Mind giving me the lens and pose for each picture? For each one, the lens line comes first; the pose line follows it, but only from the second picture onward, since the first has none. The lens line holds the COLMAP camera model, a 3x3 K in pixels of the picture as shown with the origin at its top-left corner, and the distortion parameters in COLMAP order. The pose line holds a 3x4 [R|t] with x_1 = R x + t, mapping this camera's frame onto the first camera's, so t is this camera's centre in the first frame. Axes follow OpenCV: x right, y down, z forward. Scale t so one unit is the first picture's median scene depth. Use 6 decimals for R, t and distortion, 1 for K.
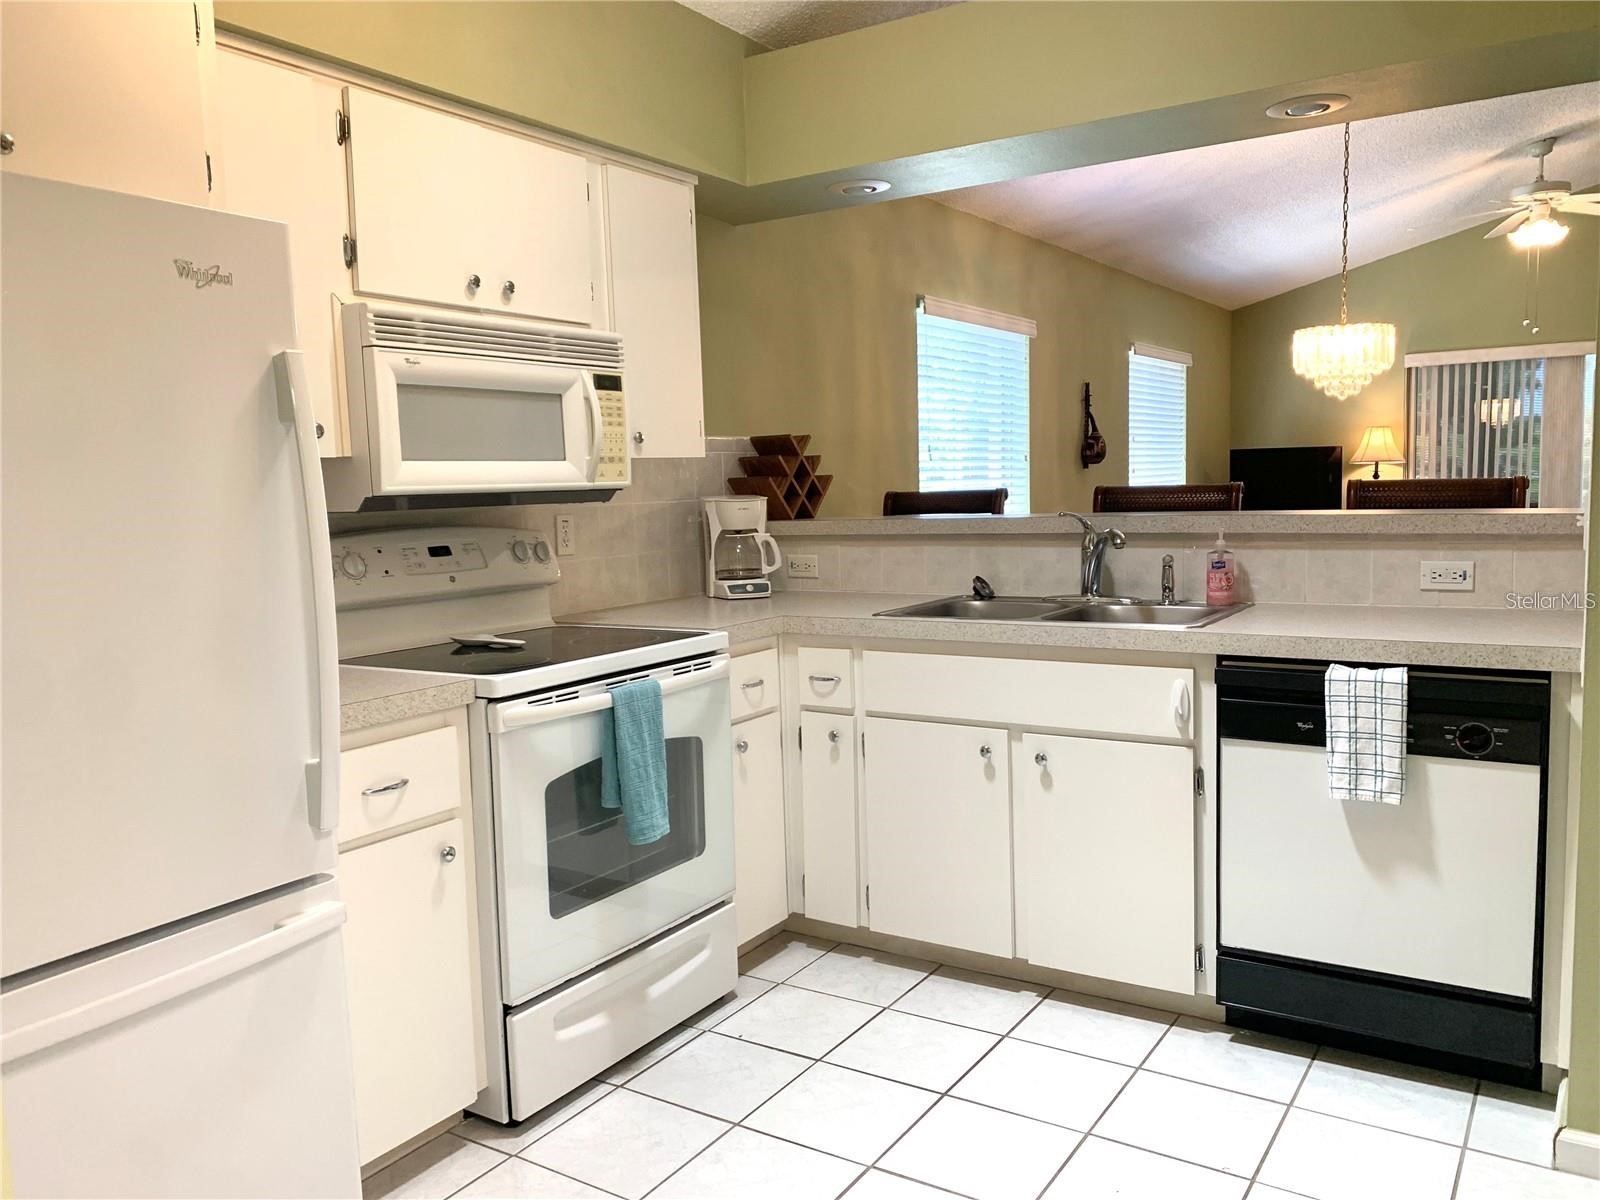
lens RADIAL K [[1225.9, 0, 800.0], [0, 1225.9, 600.0], [0, 0, 1]] dist [0.134093, -0.204701]
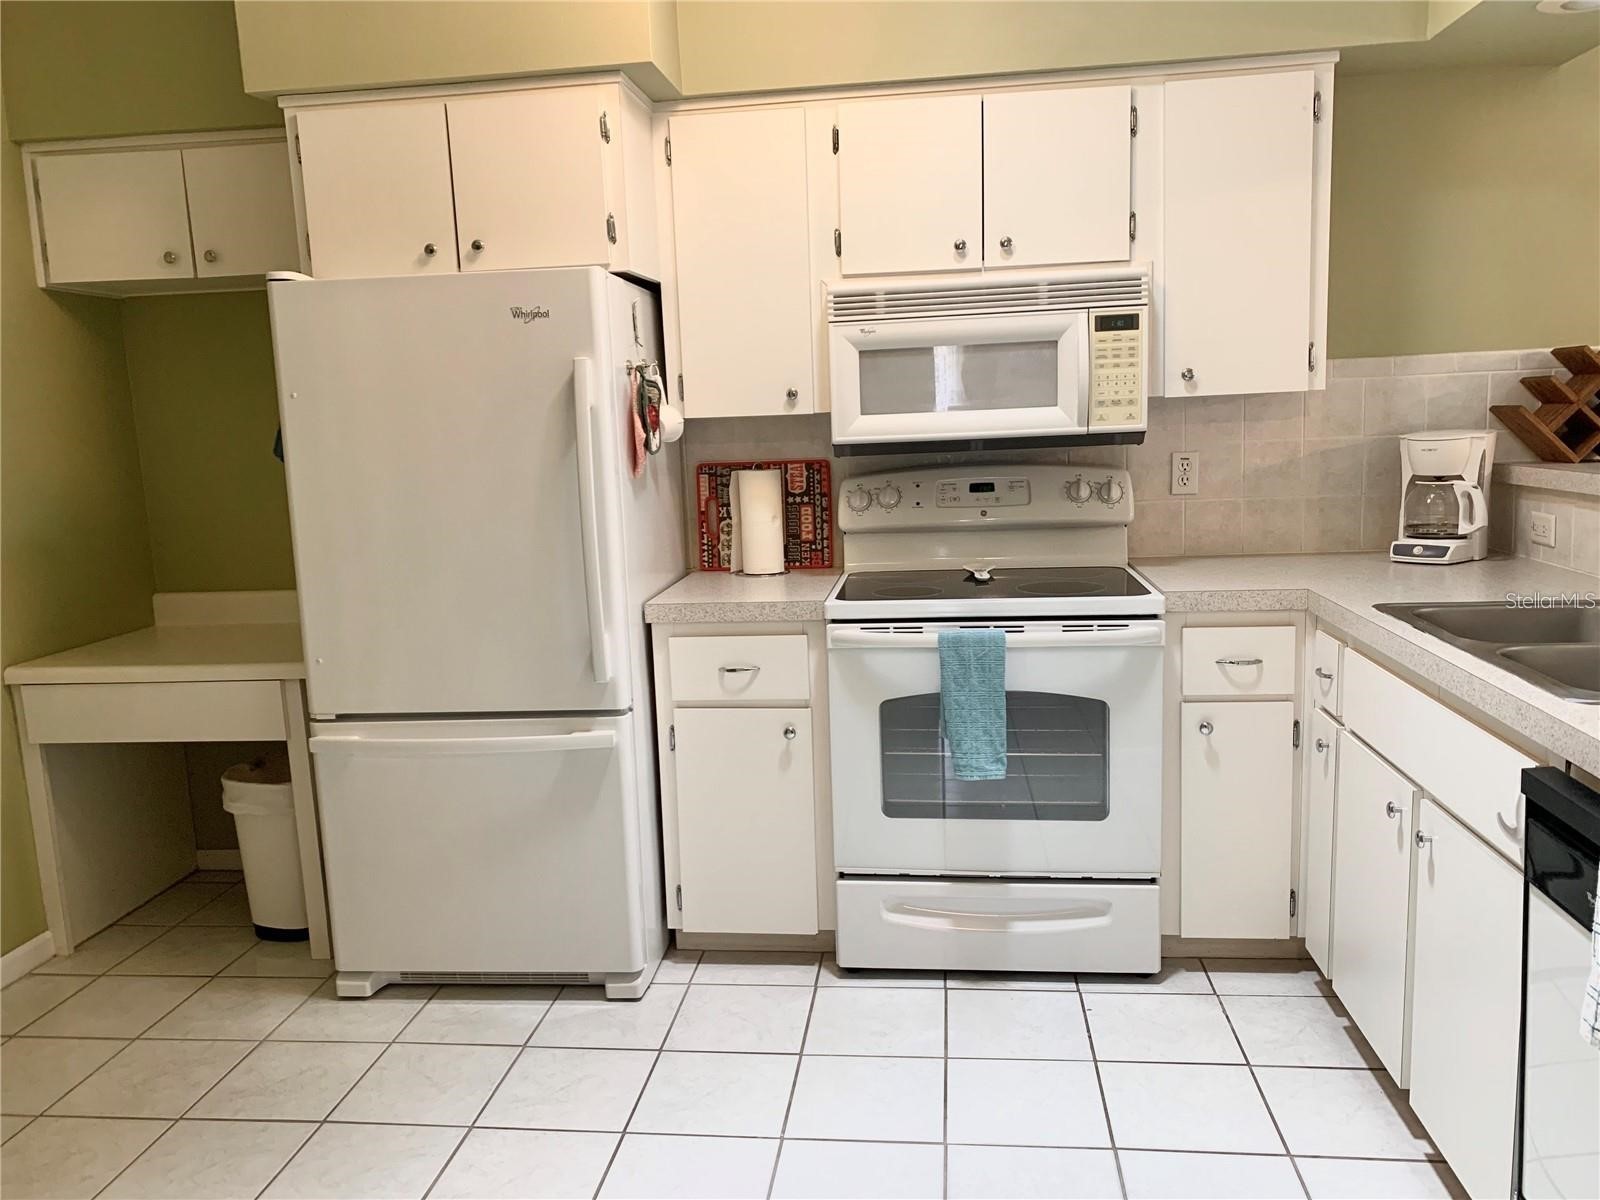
lens RADIAL K [[1225.9, 0, 800.0], [0, 1225.9, 600.0], [0, 0, 1]] dist [0.134093, -0.204701]
pose [[0.440937, 0.149867, -0.884937, 0.640090], [-0.062399, 0.988694, 0.136346, -0.080440], [0.895366, -0.004901, 0.445304, 0.354137]]
